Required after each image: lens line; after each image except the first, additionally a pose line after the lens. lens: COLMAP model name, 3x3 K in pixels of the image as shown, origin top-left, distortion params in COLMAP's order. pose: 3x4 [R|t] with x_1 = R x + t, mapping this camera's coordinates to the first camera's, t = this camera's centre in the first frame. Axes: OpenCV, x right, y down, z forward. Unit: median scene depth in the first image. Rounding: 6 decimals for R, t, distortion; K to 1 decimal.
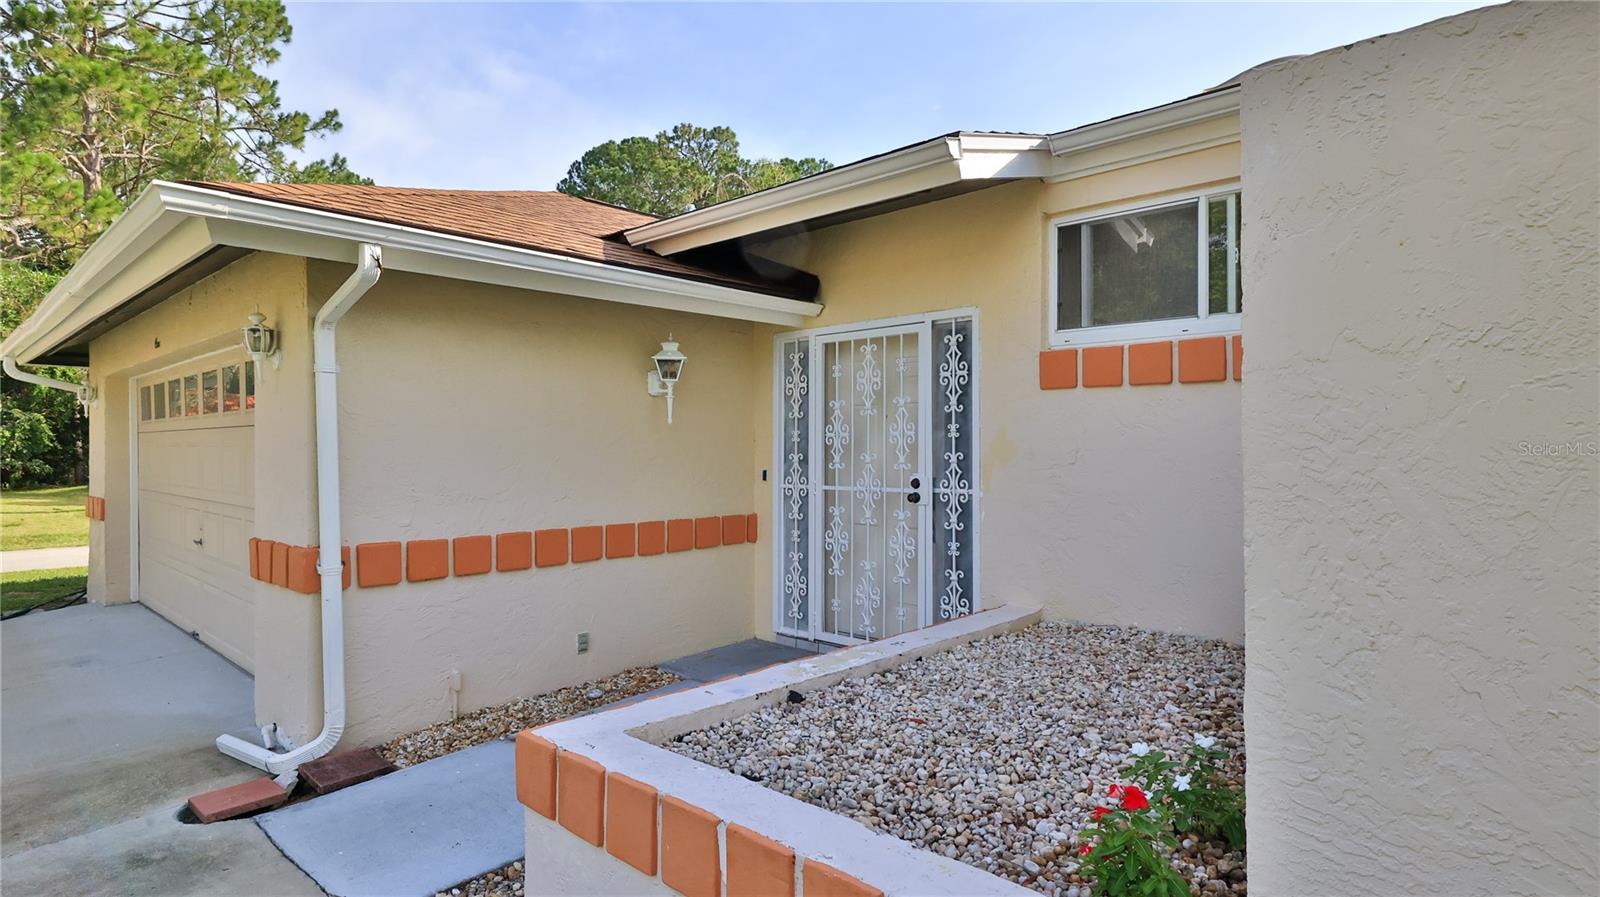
lens RADIAL K [[819.5, 0, 802.4], [0, 819.5, 439.6], [0, 0, 1]] dist [-0.002197, -0.000164]
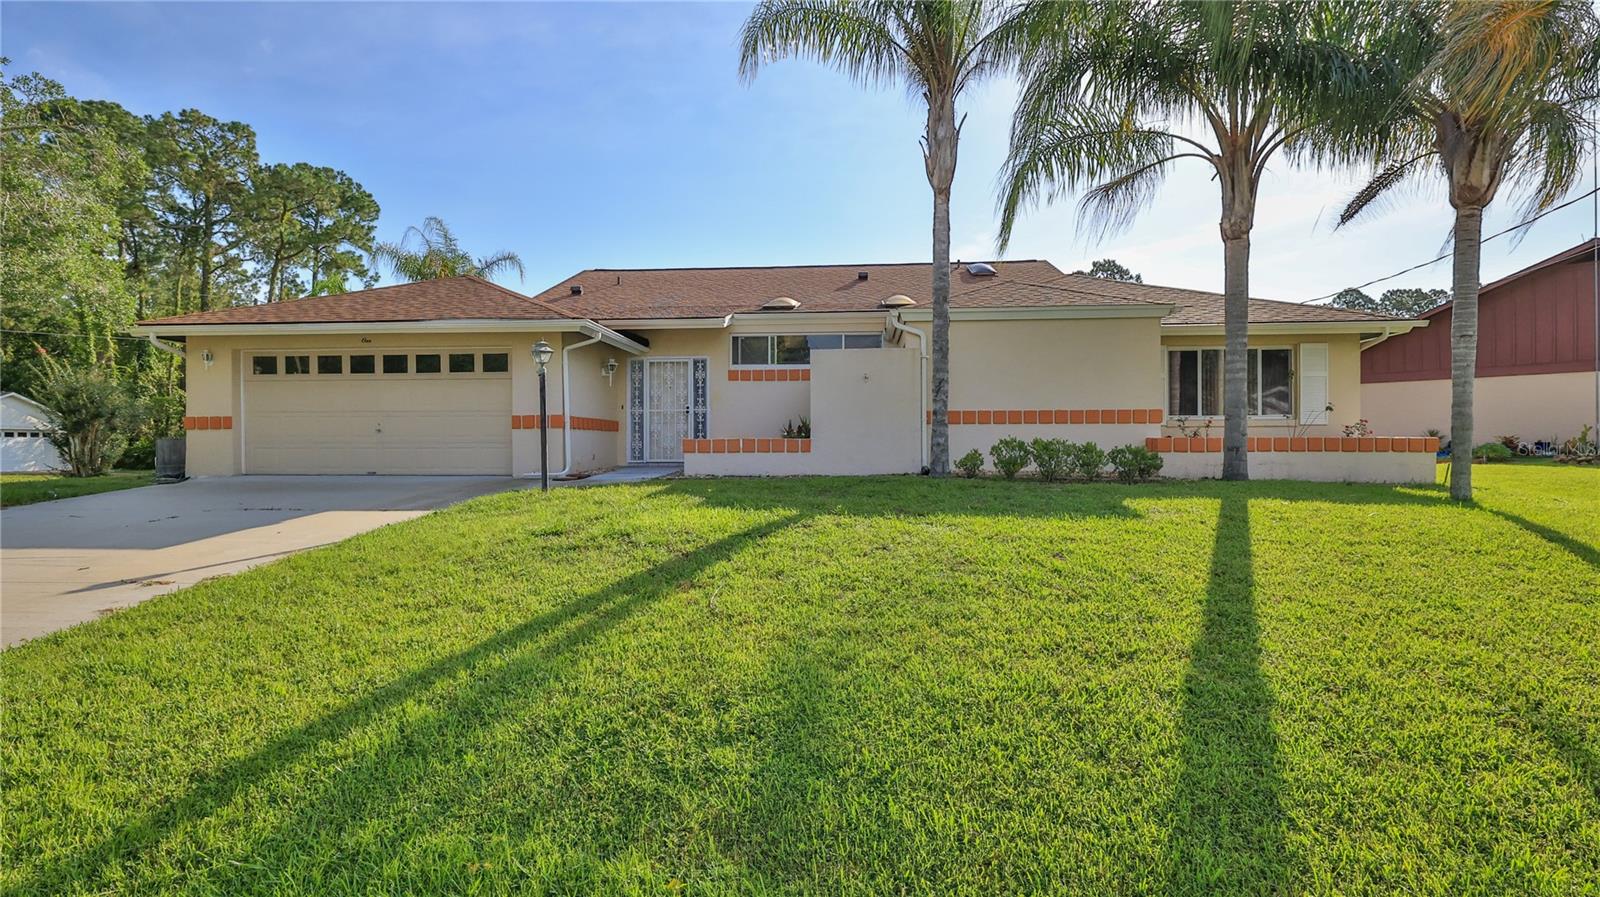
lens RADIAL K [[776.8, 0, 798.6], [0, 776.8, 438.9], [0, 0, 1]] dist [0.001788, 0.000953]
pose [[0.771436, 0.003001, 0.636300, -1.344644], [0.001726, 0.999975, -0.006808, 0.179957], [-0.636304, 0.006350, 0.771412, -1.503727]]
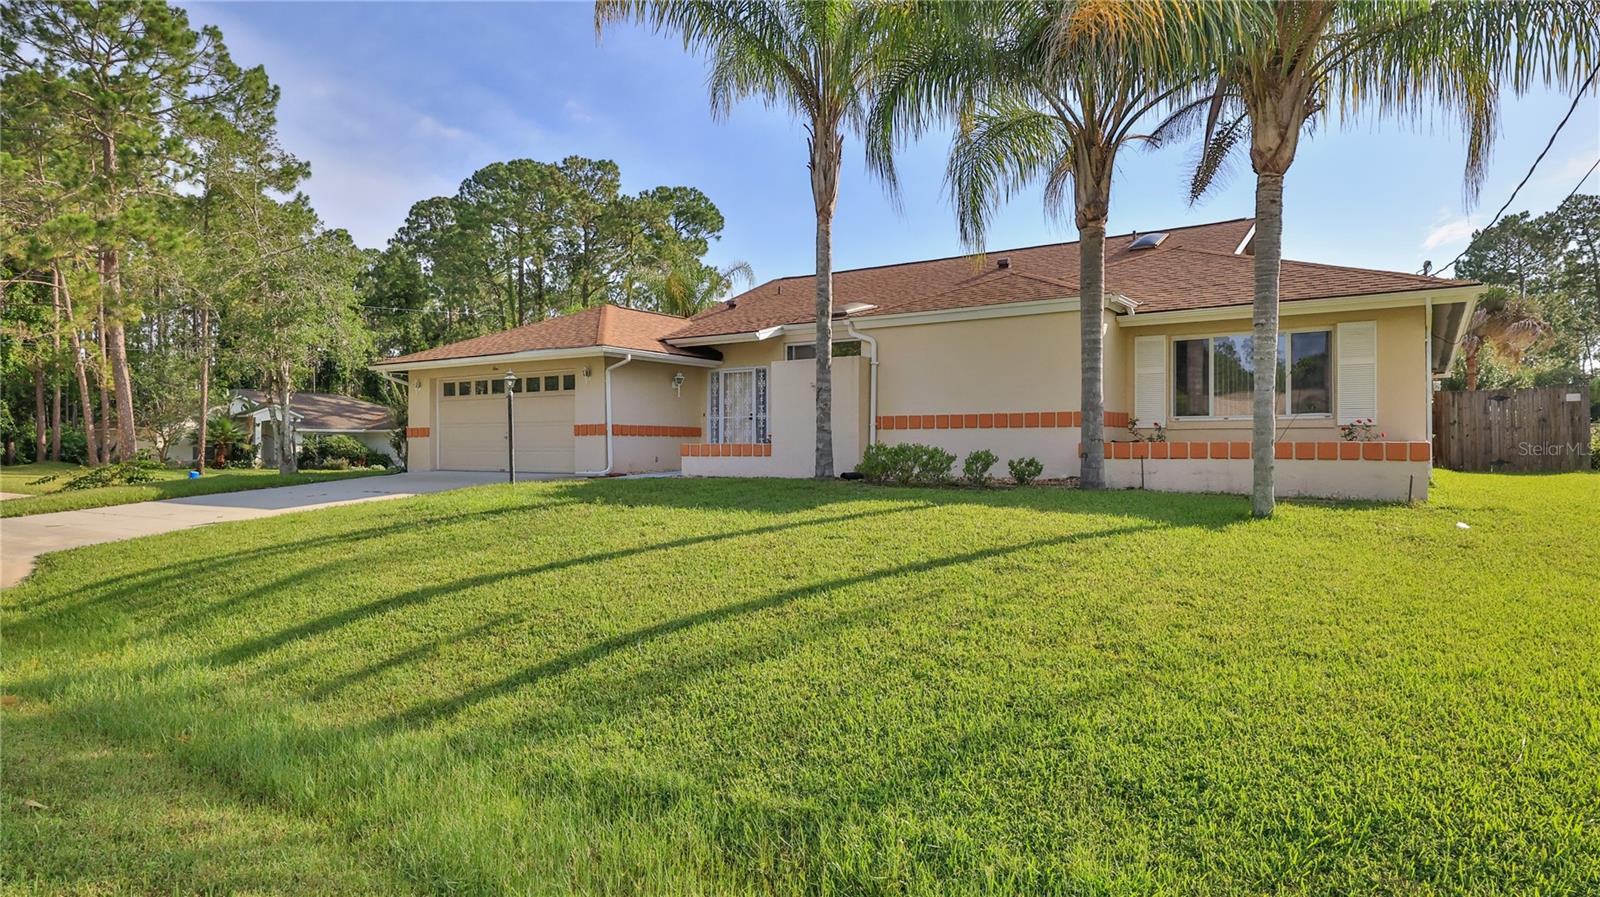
lens RADIAL K [[948.5, 0, 803.8], [0, 948.5, 448.3], [0, 0, 1]] dist [0.016665, 0.000429]
pose [[0.987641, 0.000597, 0.156734, -0.250464], [-0.000571, 1.000000, -0.000208, 0.179507], [-0.156734, 0.000116, 0.987641, -2.758574]]
